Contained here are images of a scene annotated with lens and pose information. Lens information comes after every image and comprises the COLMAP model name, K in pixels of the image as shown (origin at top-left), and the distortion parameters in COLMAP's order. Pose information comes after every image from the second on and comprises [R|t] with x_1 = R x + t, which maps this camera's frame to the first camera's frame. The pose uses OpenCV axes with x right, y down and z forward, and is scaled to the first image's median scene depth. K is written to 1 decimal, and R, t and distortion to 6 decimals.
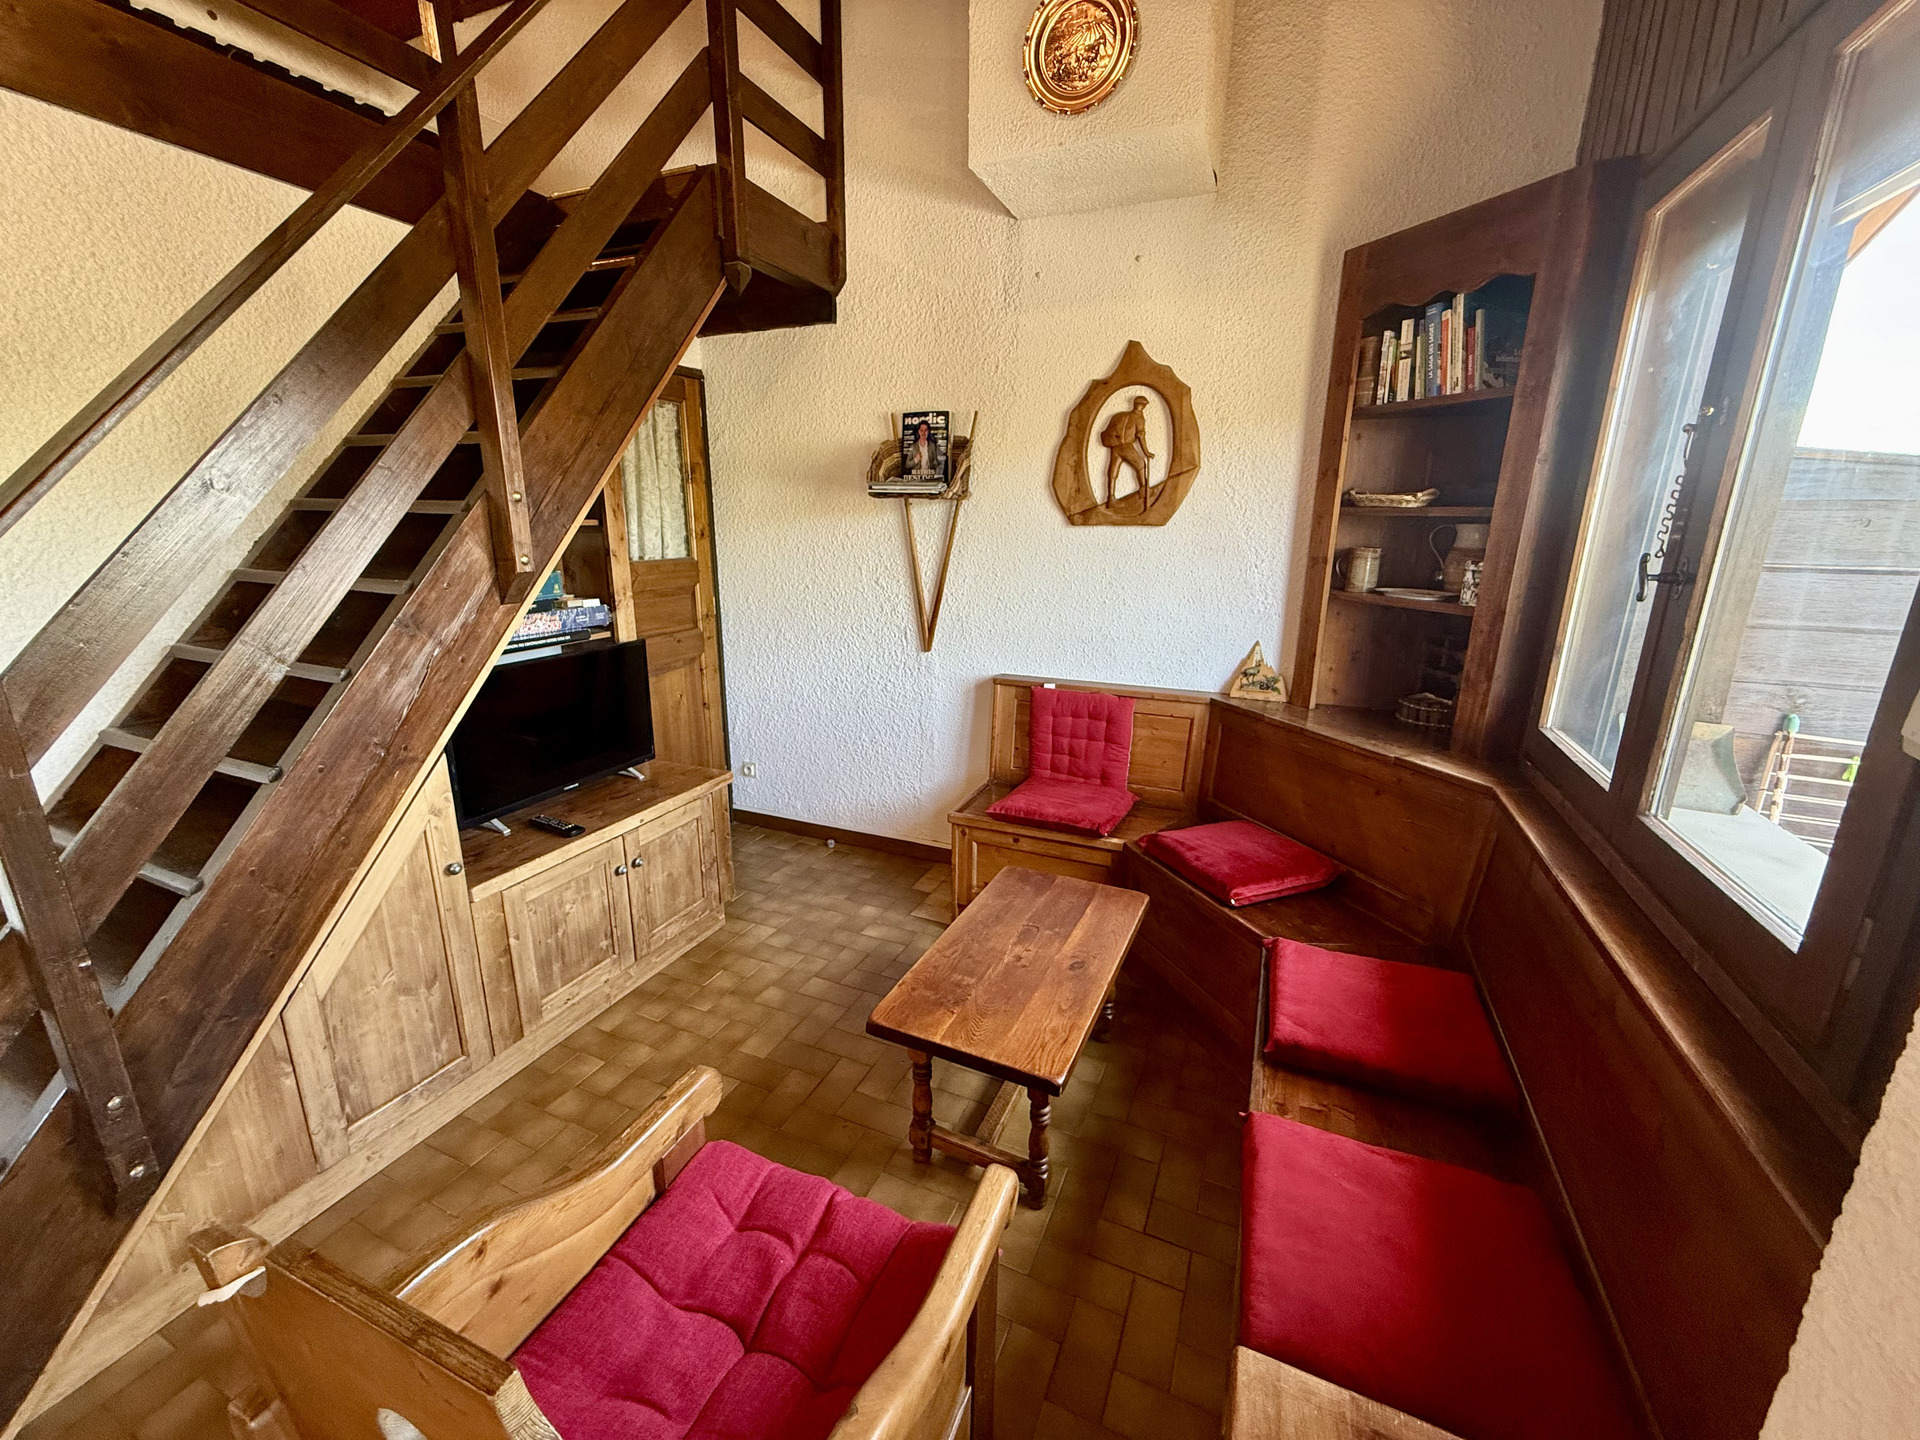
lens RADIAL K [[760.8, 0, 960.2], [0, 760.8, 717.0], [0, 0, 1]] dist [0.002761, -0.000688]
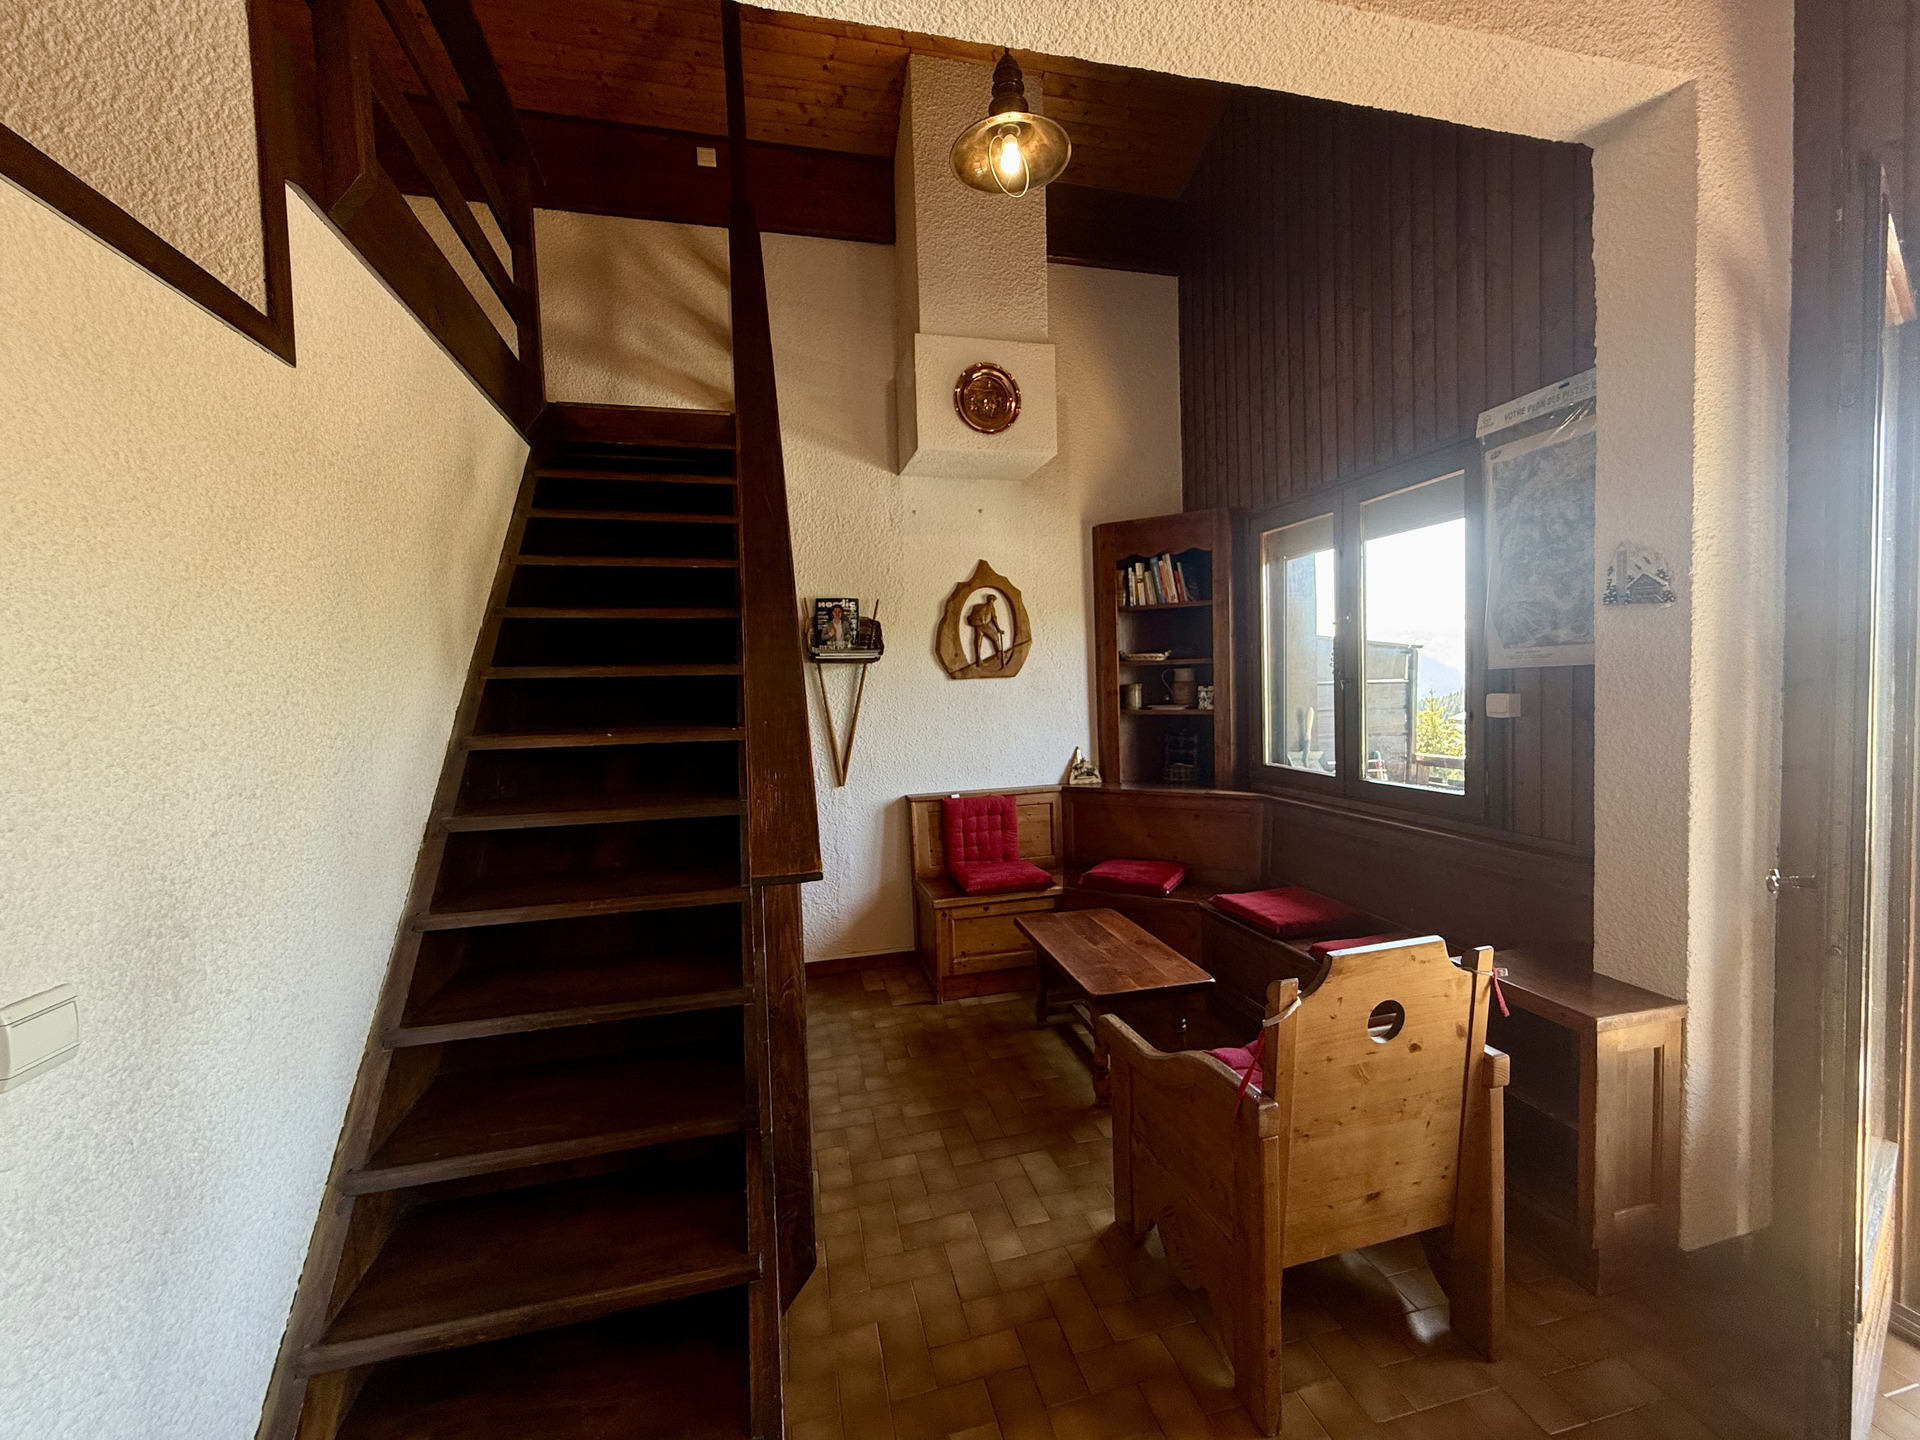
lens RADIAL K [[760.8, 0, 950.6], [0, 760.8, 719.0], [0, 0, 1]] dist [0.002761, -0.000688]
pose [[0.793315, -0.062780, 0.605566, -0.735050], [0.191719, 0.969824, -0.150616, 0.029183], [-0.577837, 0.235584, 0.781412, -0.072706]]
